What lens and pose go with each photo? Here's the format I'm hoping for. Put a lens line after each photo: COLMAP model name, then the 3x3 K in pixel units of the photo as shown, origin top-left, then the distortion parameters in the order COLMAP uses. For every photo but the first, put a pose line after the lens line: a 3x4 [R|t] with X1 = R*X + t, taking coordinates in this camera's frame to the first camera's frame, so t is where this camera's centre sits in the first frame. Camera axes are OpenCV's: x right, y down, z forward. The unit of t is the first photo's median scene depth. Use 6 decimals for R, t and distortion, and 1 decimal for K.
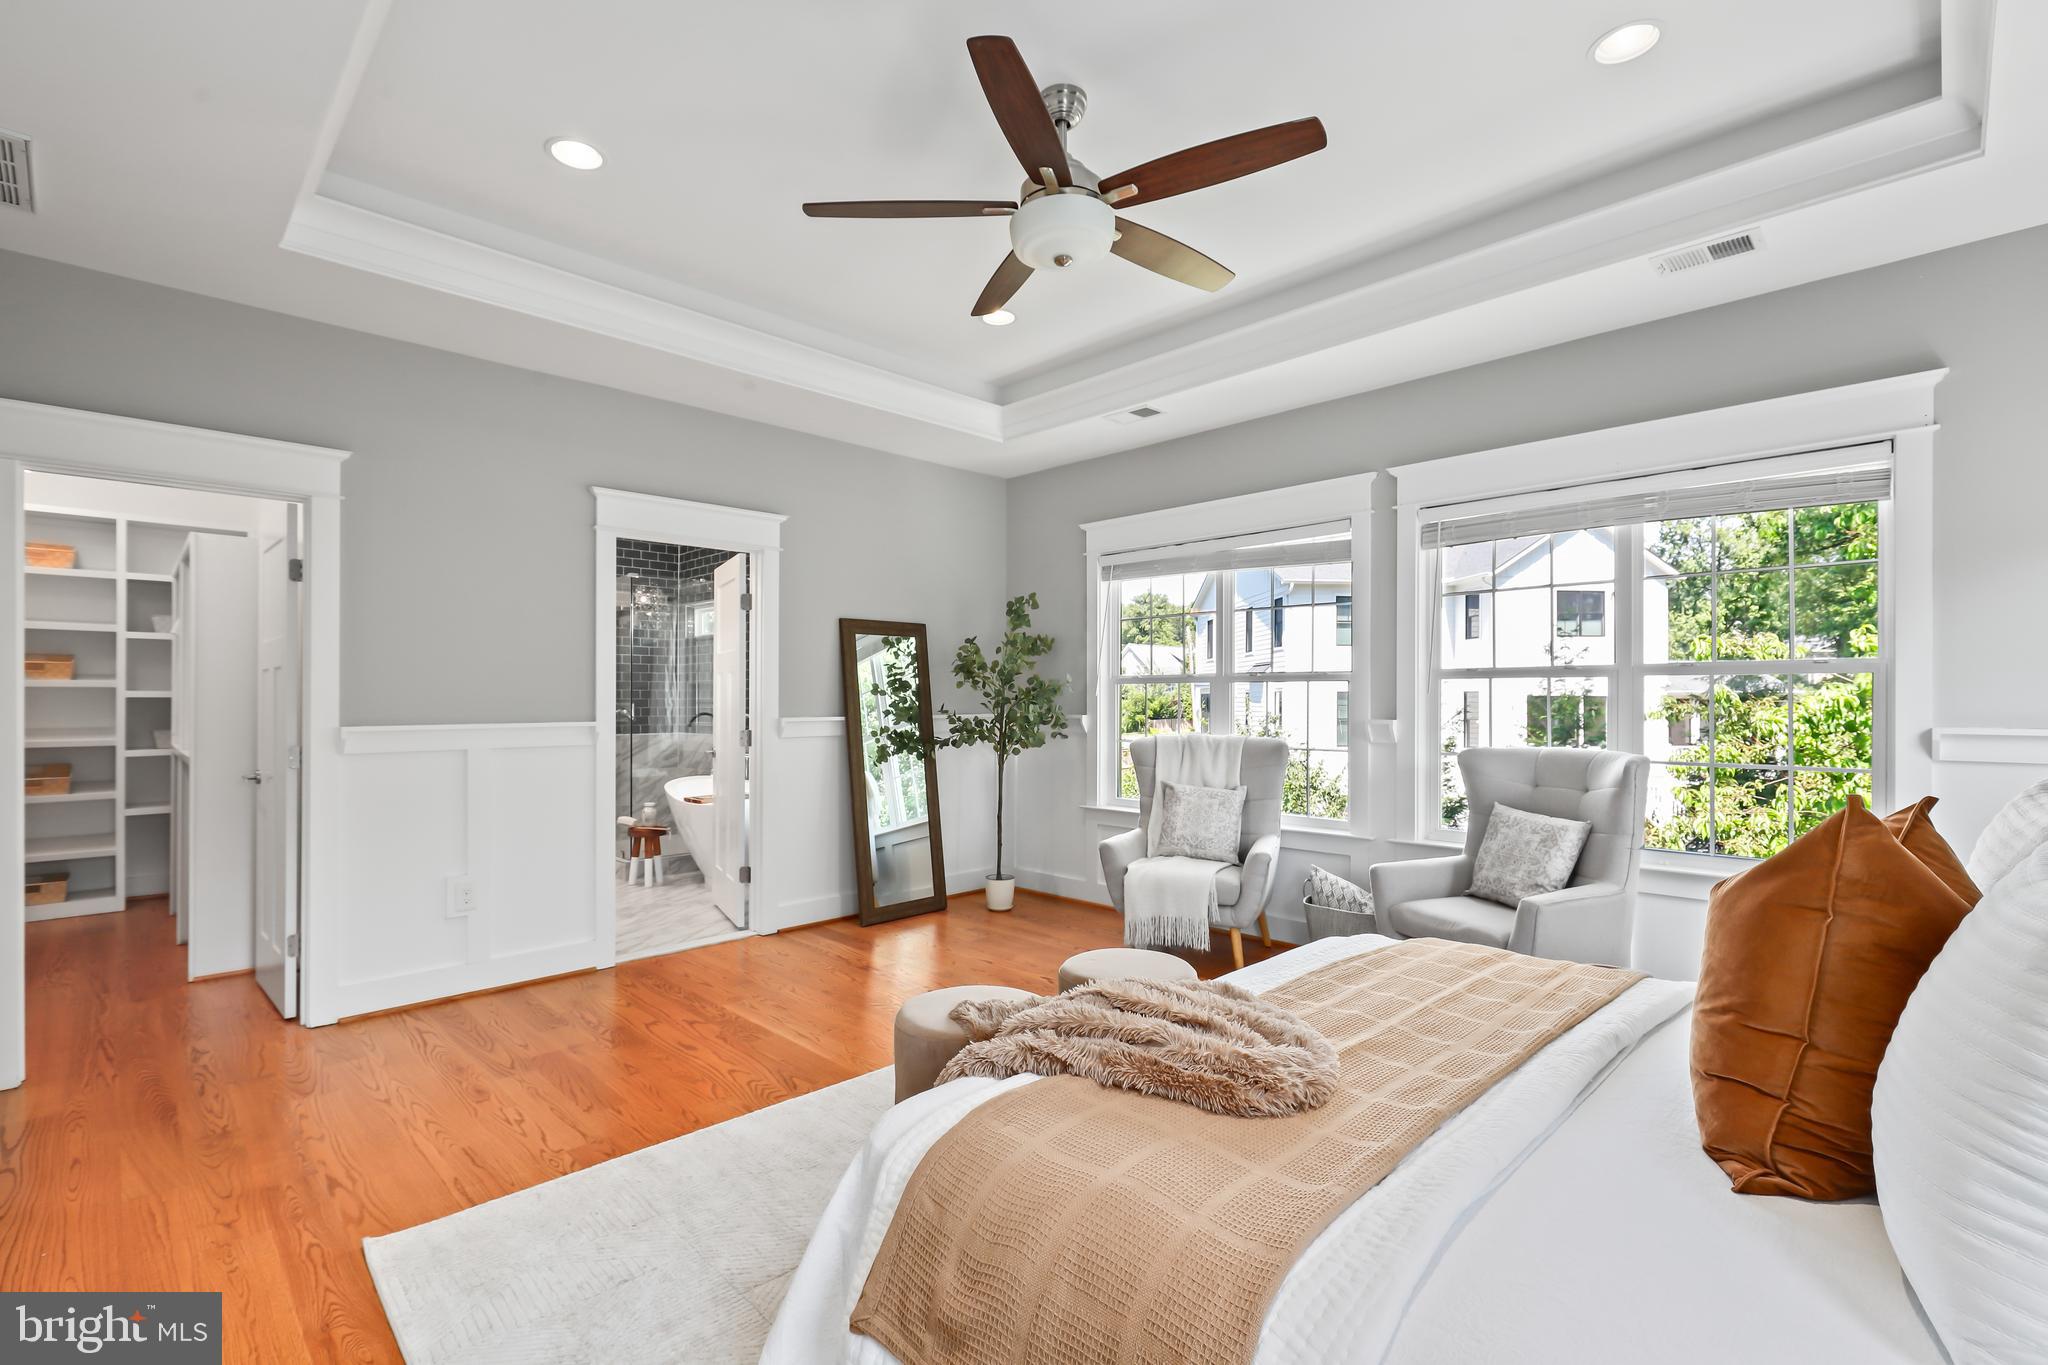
lens RADIAL K [[936.9, 0, 1022.4], [0, 936.9, 698.0], [0, 0, 1]] dist [0.002455, -0.000022]
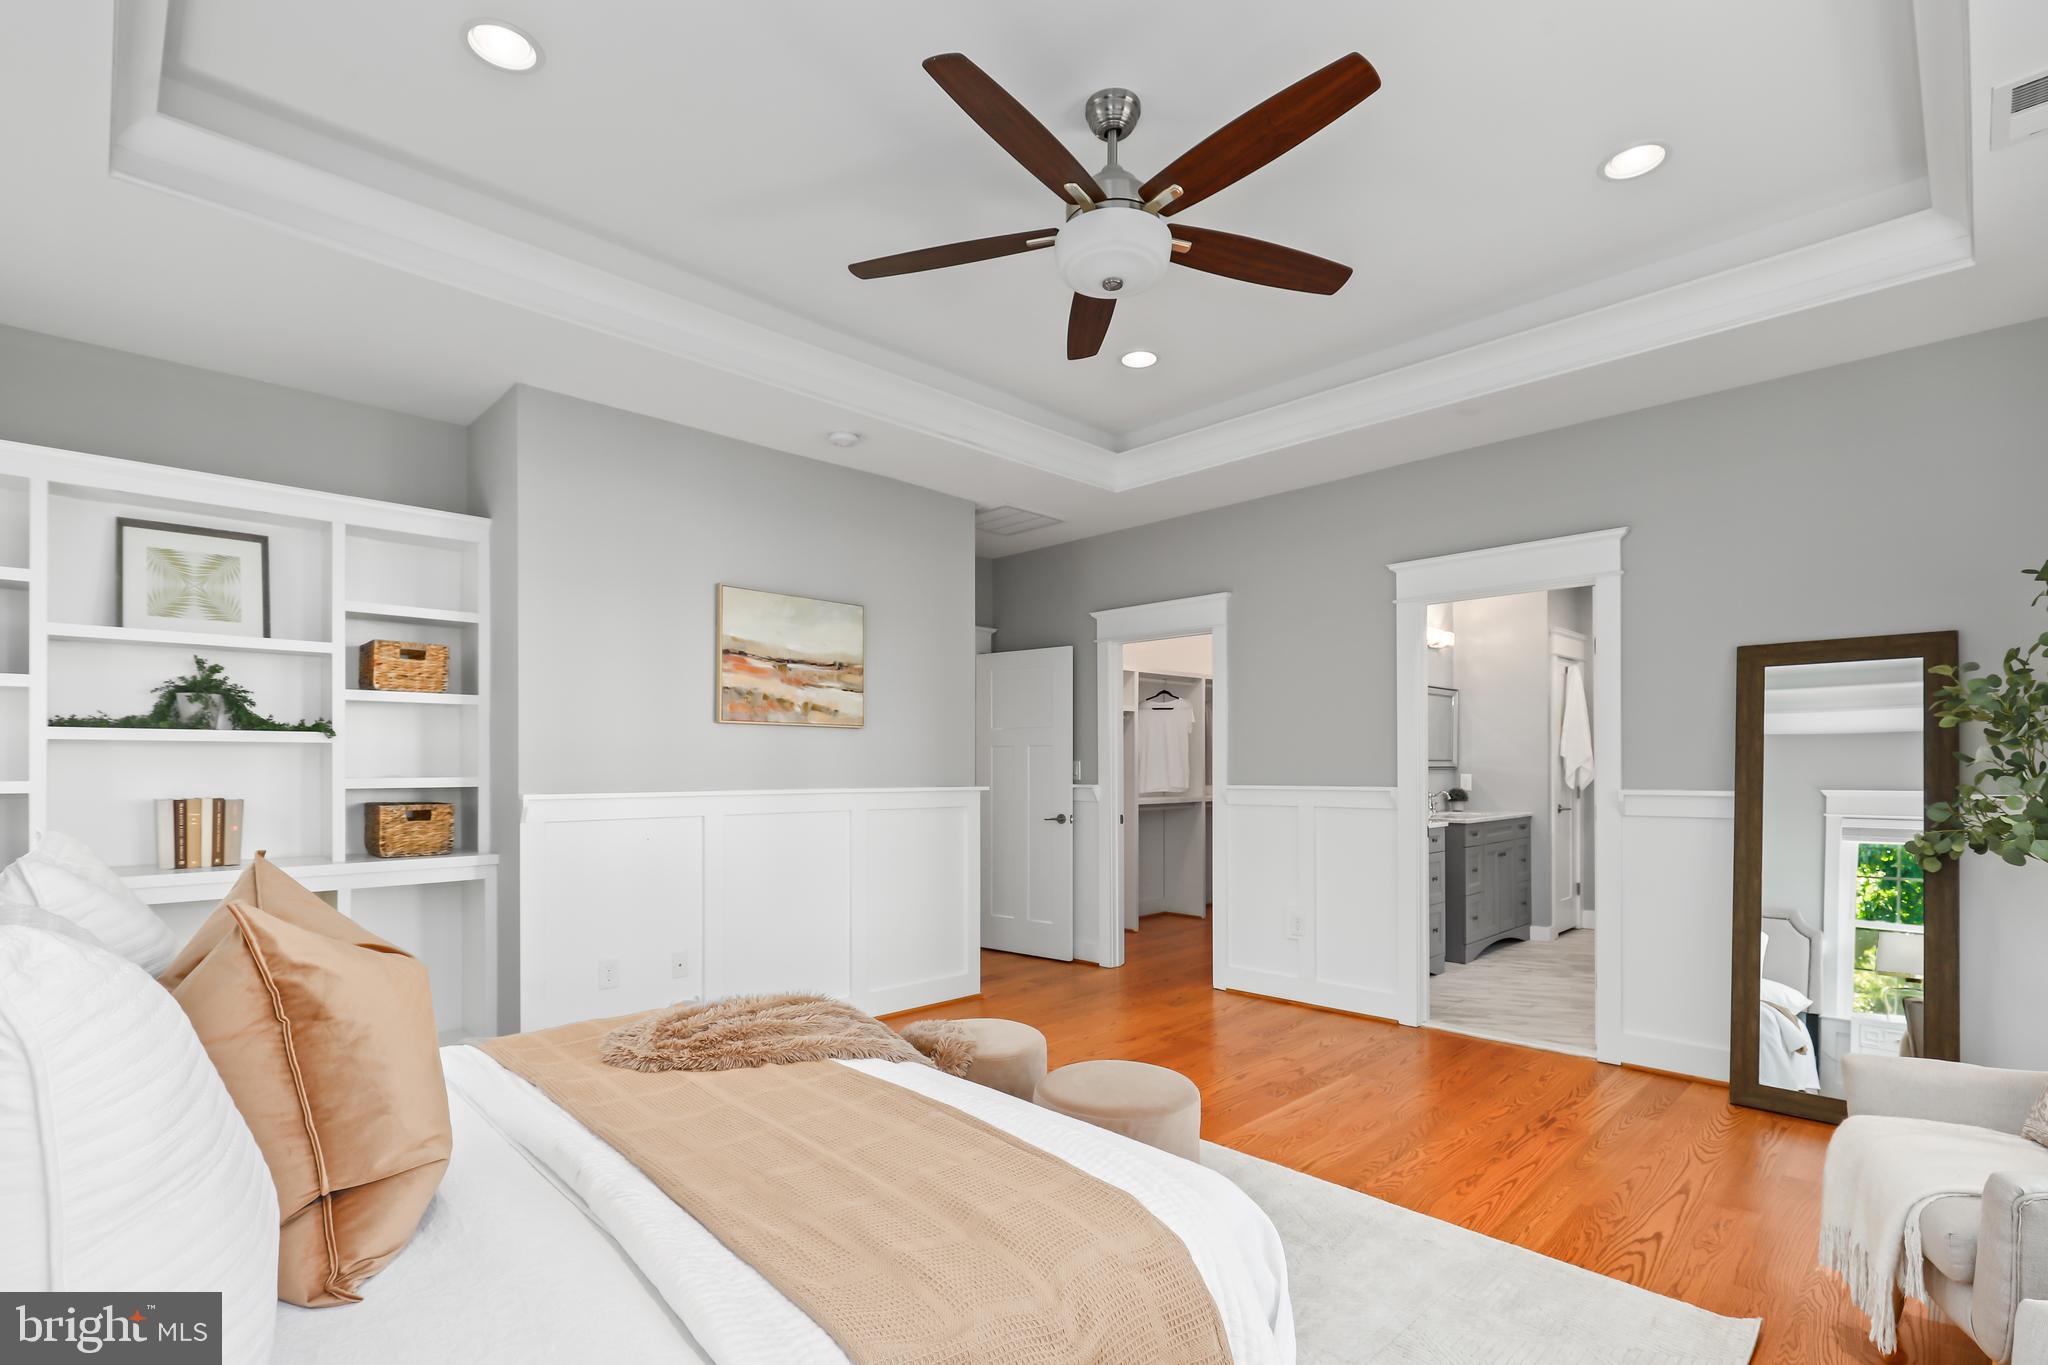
lens RADIAL K [[936.9, 0, 1001.8], [0, 936.9, 759.6], [0, 0, 1]] dist [0.002455, -0.000022]
pose [[-0.015970, -0.005641, -0.999857, 0.795596], [0.002914, 0.999980, -0.005688, -0.000471], [0.999868, -0.003005, -0.015953, 0.757796]]
